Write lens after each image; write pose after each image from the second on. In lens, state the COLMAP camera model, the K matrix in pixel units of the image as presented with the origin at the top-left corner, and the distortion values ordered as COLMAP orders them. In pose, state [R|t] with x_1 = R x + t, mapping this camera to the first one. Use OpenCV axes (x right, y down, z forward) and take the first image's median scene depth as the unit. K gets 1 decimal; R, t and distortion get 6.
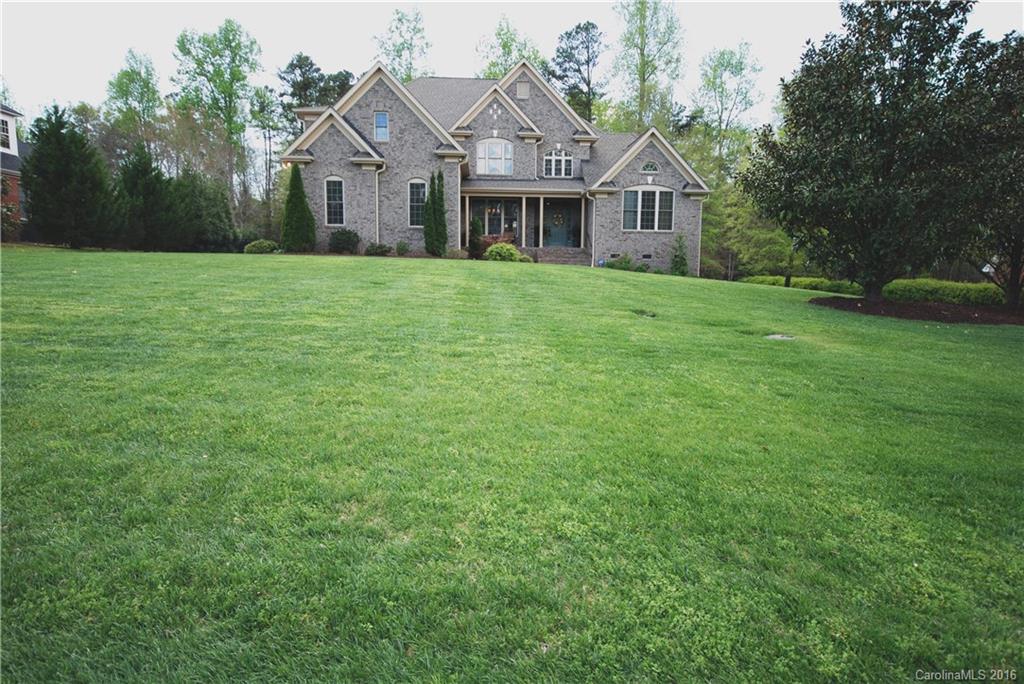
lens RADIAL K [[625.6, 0, 511.0], [0, 625.6, 344.0], [0, 0, 1]] dist [0.002064, 0.000761]
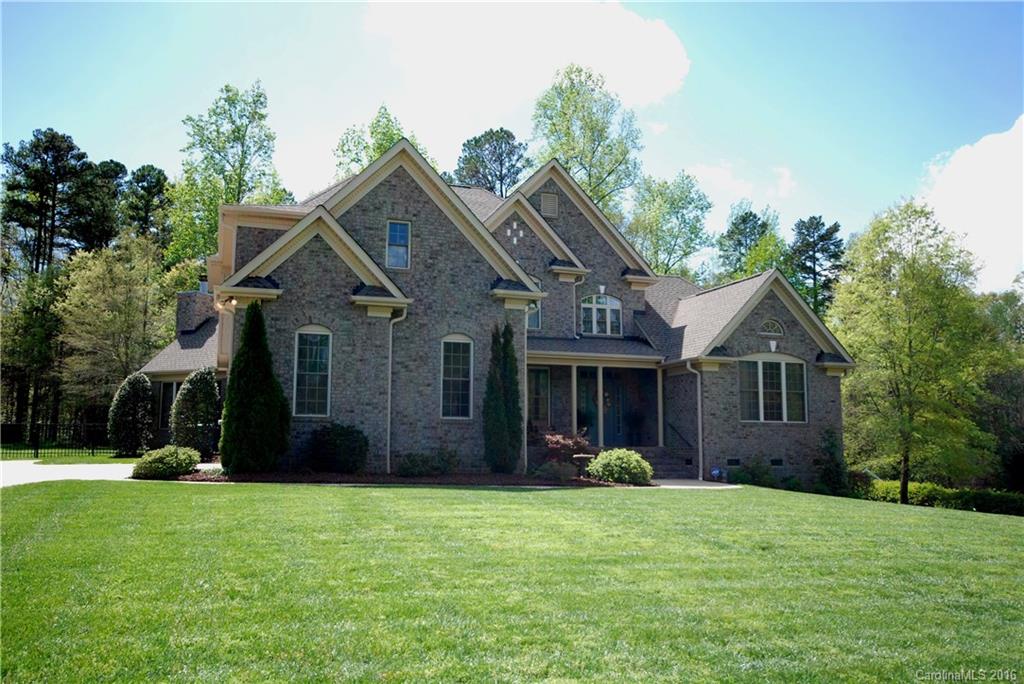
lens RADIAL K [[836.0, 0, 512.8], [0, 836.0, 341.3], [0, 0, 1]] dist [0.011496, 0.003645]
pose [[0.962483, 0.029188, 0.269766, -0.276989], [0.034989, 0.972546, -0.230065, -0.073663], [-0.269075, 0.230873, 0.935038, 0.248742]]
